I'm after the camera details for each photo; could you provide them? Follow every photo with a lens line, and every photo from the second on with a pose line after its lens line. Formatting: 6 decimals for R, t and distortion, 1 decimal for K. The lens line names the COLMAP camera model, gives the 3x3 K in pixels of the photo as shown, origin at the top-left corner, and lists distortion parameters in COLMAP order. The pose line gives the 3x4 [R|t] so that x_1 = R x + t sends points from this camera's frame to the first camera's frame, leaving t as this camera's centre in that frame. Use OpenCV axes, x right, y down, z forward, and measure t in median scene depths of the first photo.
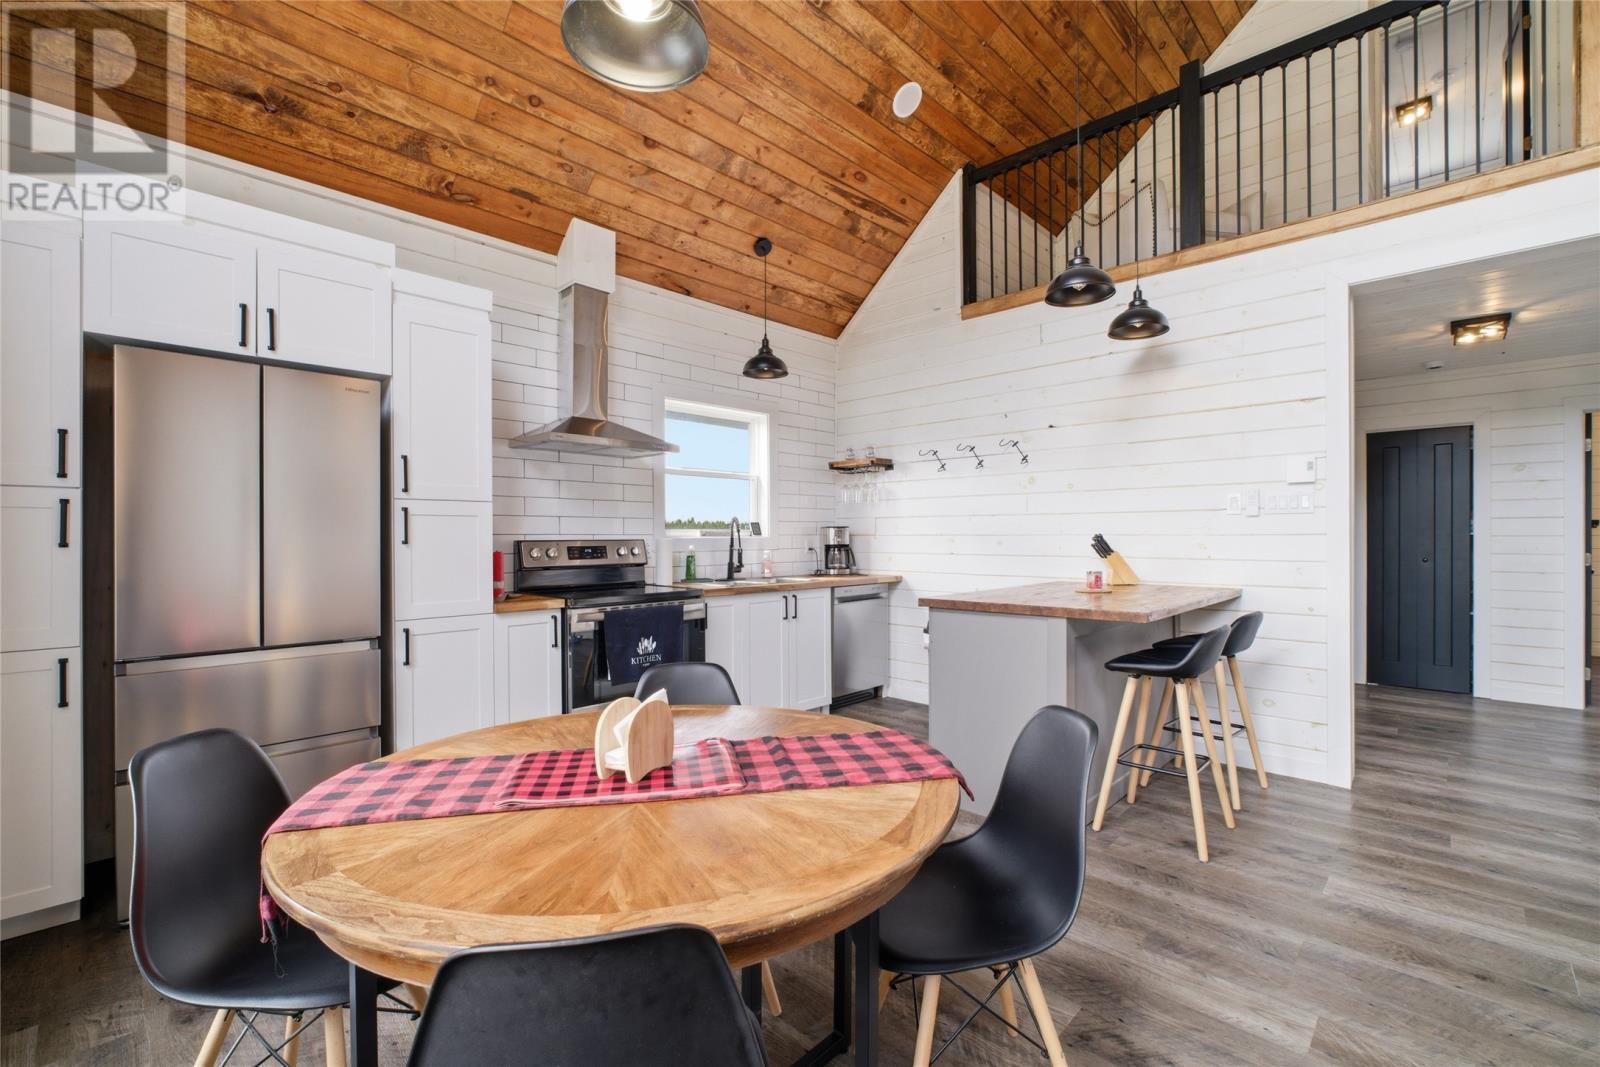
lens RADIAL K [[662.3, 0, 796.8], [0, 662.3, 537.2], [0, 0, 1]] dist [-0.020398, 0.003625]
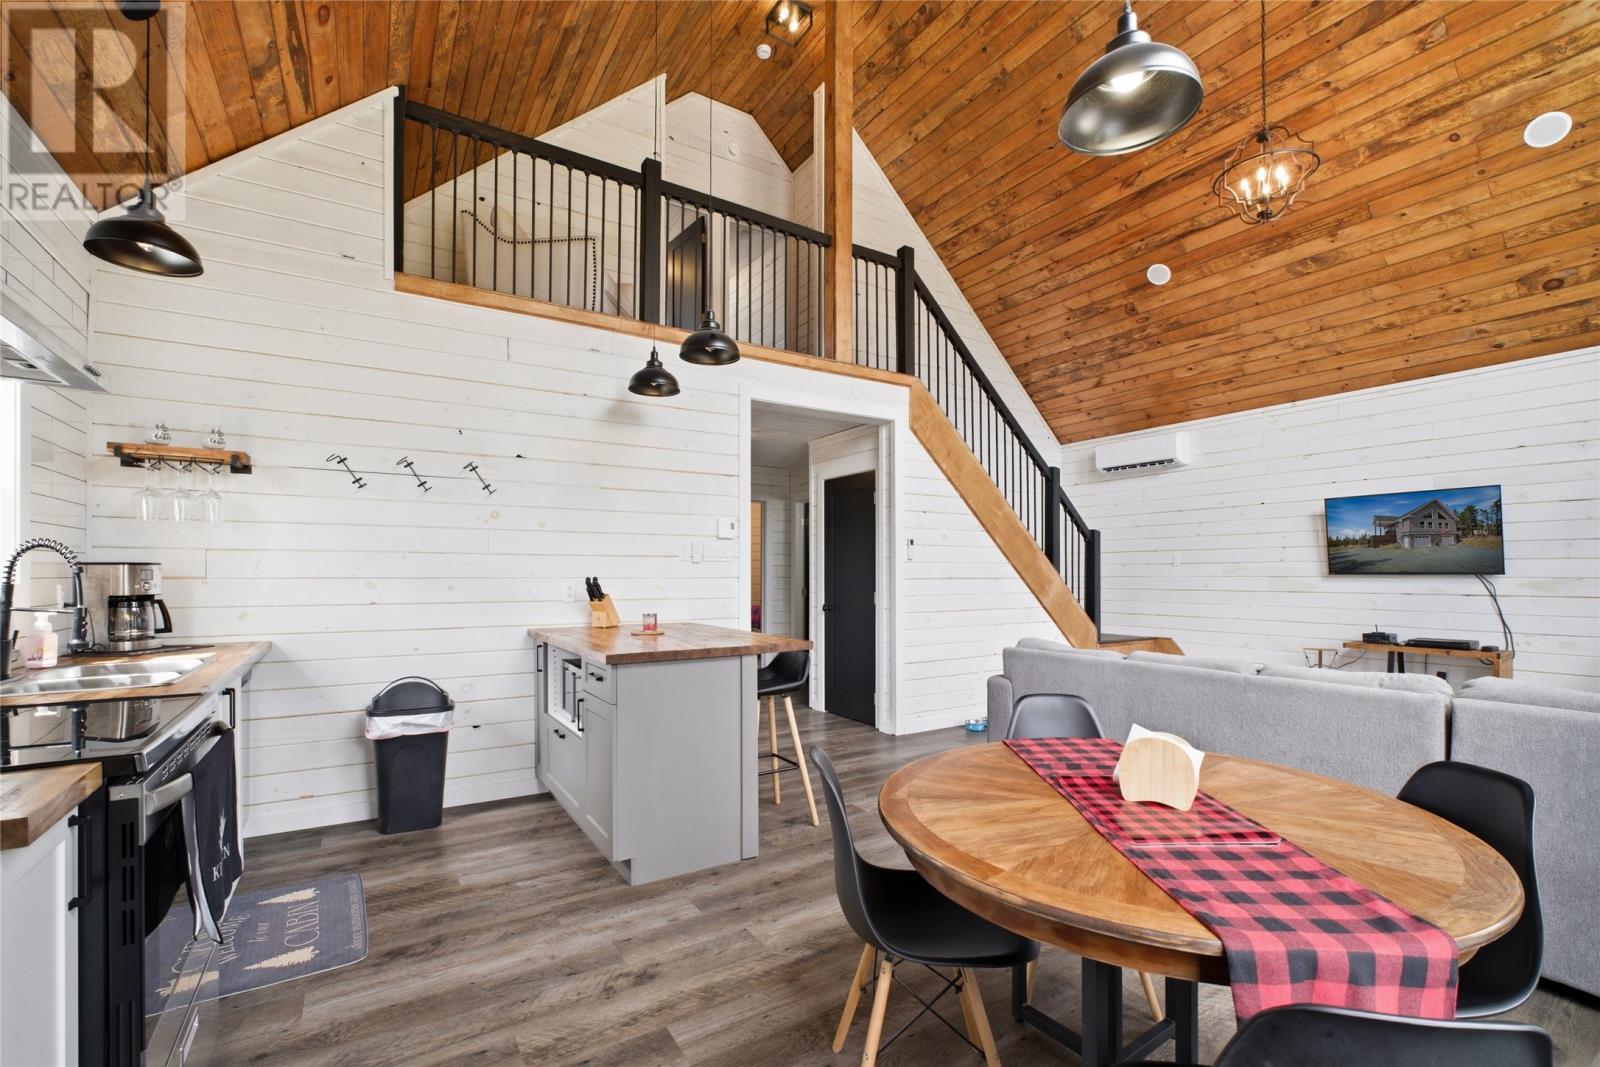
lens RADIAL K [[719.1, 0, 806.4], [0, 719.1, 576.7], [0, 0, 1]] dist [-0.021060, -0.000402]
pose [[0.228521, 0.000608, 0.973539, -0.512617], [0.001443, 0.999998, -0.000964, -0.003736], [-0.973538, 0.001625, 0.228520, 0.439864]]
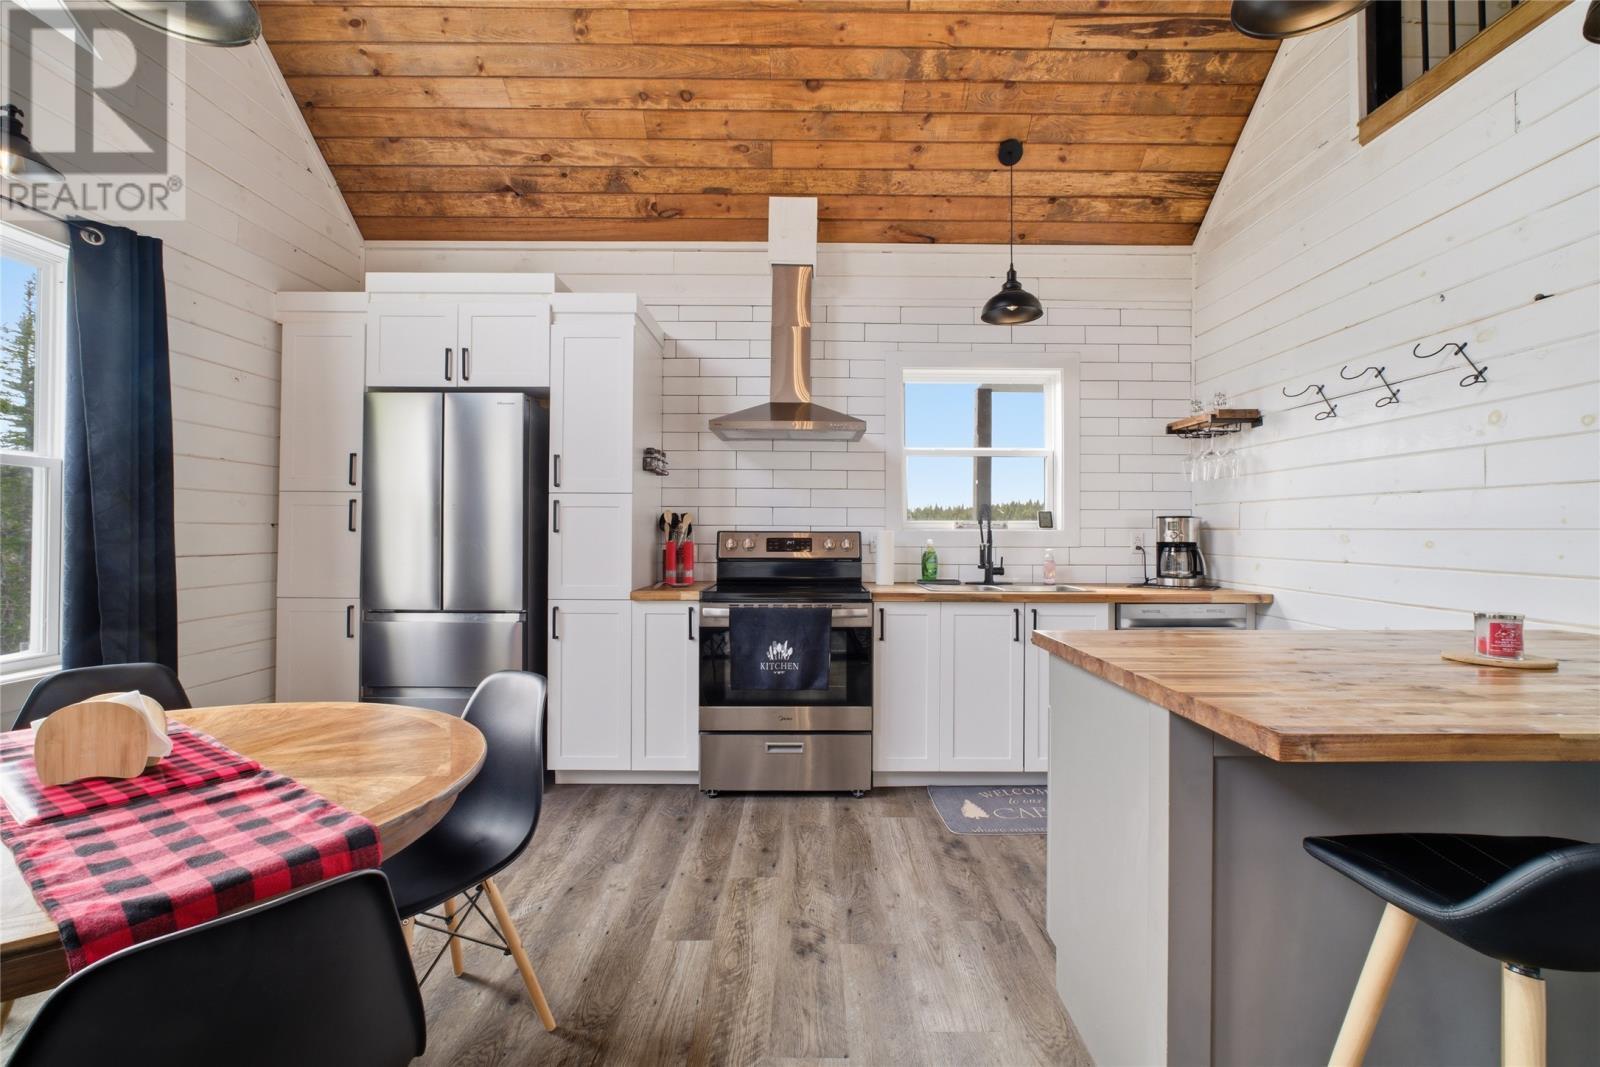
lens RADIAL K [[662.3, 0, 829.3], [0, 662.3, 524.8], [0, 0, 1]] dist [-0.020398, 0.003625]
pose [[0.718009, 0.001391, -0.696033, 0.376020], [-0.008040, 0.999948, -0.006295, 0.000316], [0.695988, 0.010116, 0.717982, 0.351218]]
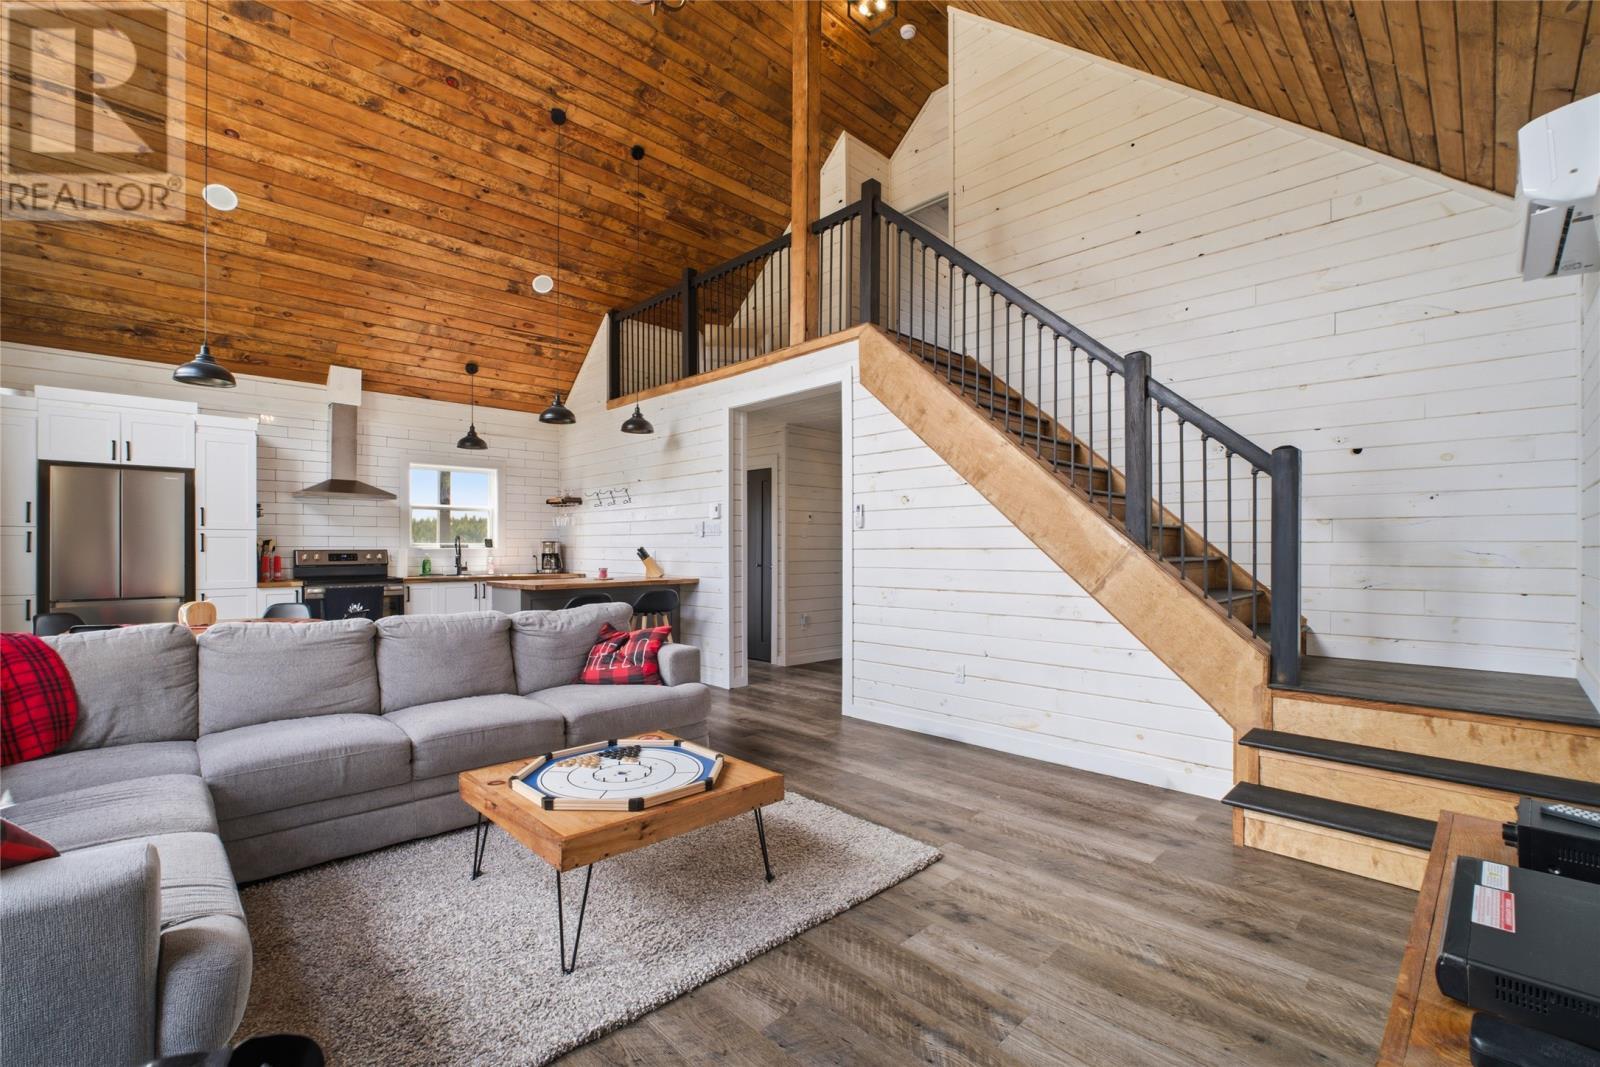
lens RADIAL K [[672.9, 0, 783.7], [0, 672.9, 542.2], [0, 0, 1]] dist [0.002998, 0.001201]
pose [[0.999534, -0.001492, -0.030501, 0.867550], [0.001121, 0.999925, -0.012179, 0.006619], [0.030517, 0.012139, 0.999461, -0.706594]]
